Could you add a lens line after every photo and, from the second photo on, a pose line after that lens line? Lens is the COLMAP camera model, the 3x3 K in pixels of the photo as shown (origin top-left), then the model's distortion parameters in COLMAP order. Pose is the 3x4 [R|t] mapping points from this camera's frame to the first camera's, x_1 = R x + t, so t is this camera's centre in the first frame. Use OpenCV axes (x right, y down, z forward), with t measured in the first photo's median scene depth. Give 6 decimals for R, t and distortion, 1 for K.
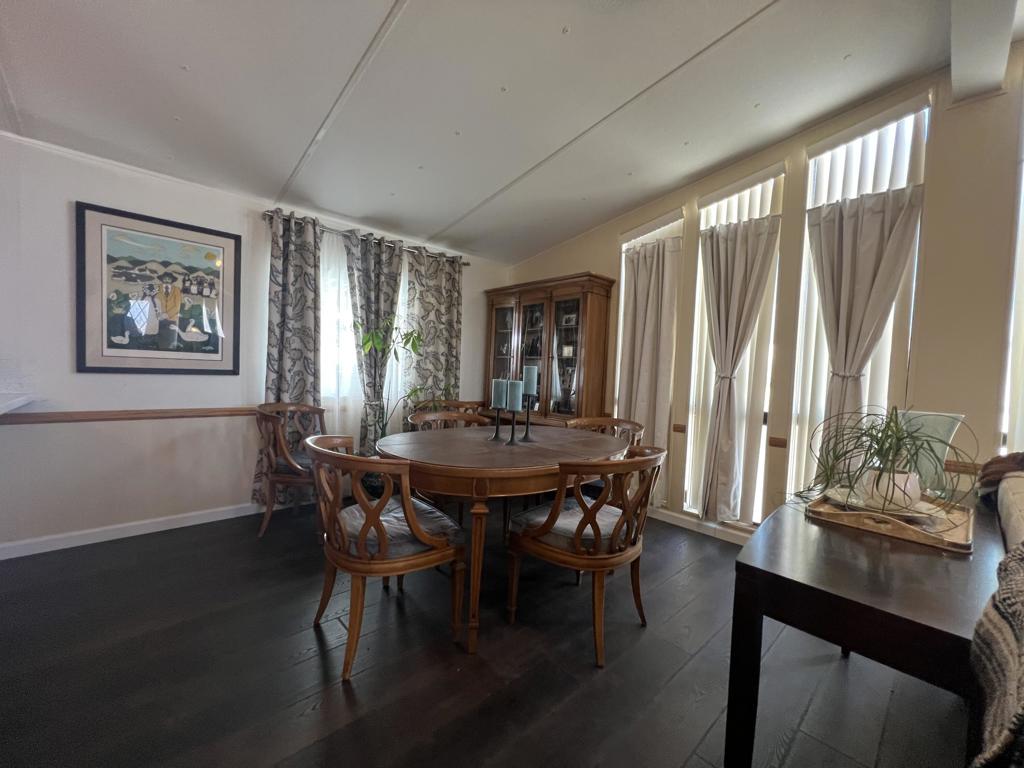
lens RADIAL K [[409.5, 0, 509.6], [0, 409.5, 382.7], [0, 0, 1]] dist [-0.004613, 0.001390]
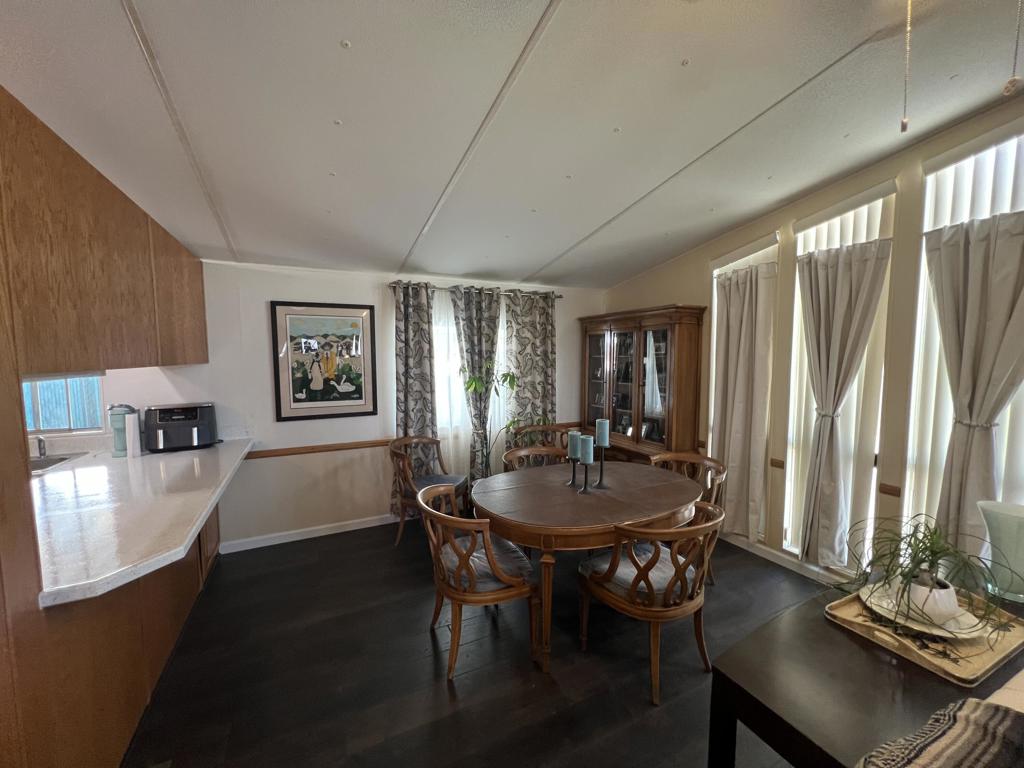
lens RADIAL K [[409.5, 0, 509.7], [0, 409.5, 381.8], [0, 0, 1]] dist [-0.004613, 0.001390]
pose [[0.959321, -0.025966, -0.281120, 0.092298], [0.033651, 0.999179, 0.022545, -0.133277], [0.280304, -0.031088, 0.959408, -0.102023]]
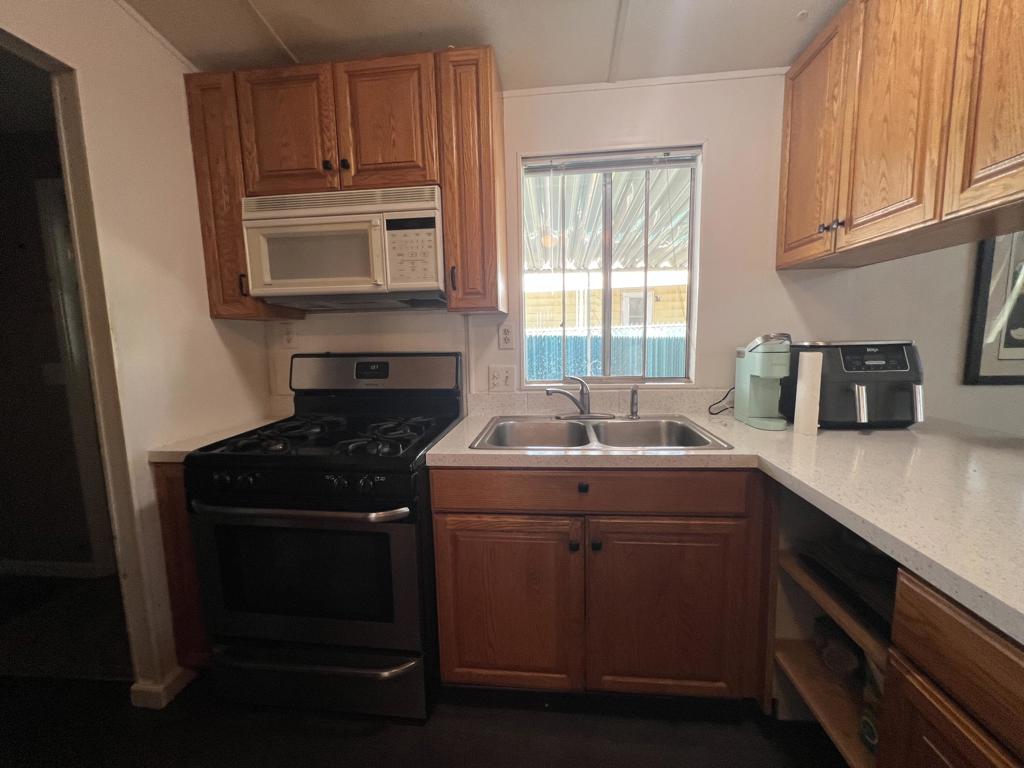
lens RADIAL K [[409.4, 0, 513.5], [0, 409.4, 383.1], [0, 0, 1]] dist [-0.005425, 0.000408]
pose [[0.656421, 0.032218, -0.753706, -0.830296], [0.022911, 0.997775, 0.062605, -0.071286], [0.754047, -0.058363, 0.654223, -0.042298]]
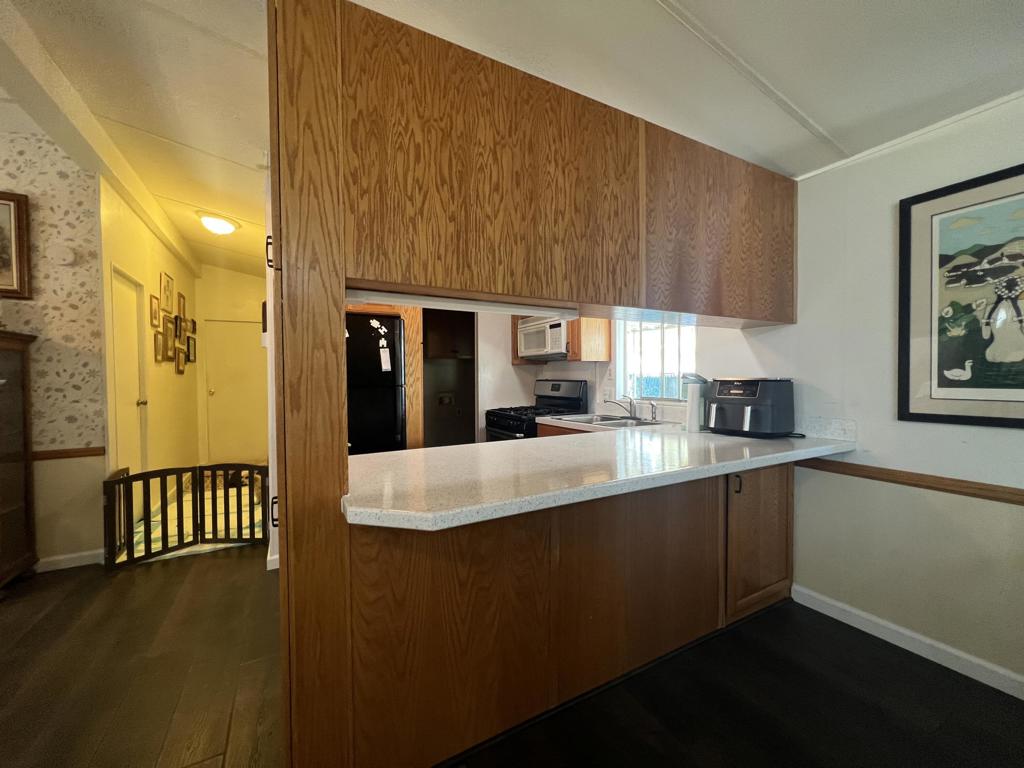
lens RADIAL K [[409.5, 0, 515.8], [0, 409.5, 385.7], [0, 0, 1]] dist [-0.004613, 0.001390]
pose [[-0.237411, -0.018811, -0.971227, -0.106481], [-0.034661, 0.999340, -0.010883, -0.044867], [0.970791, 0.031080, -0.237907, 0.378718]]
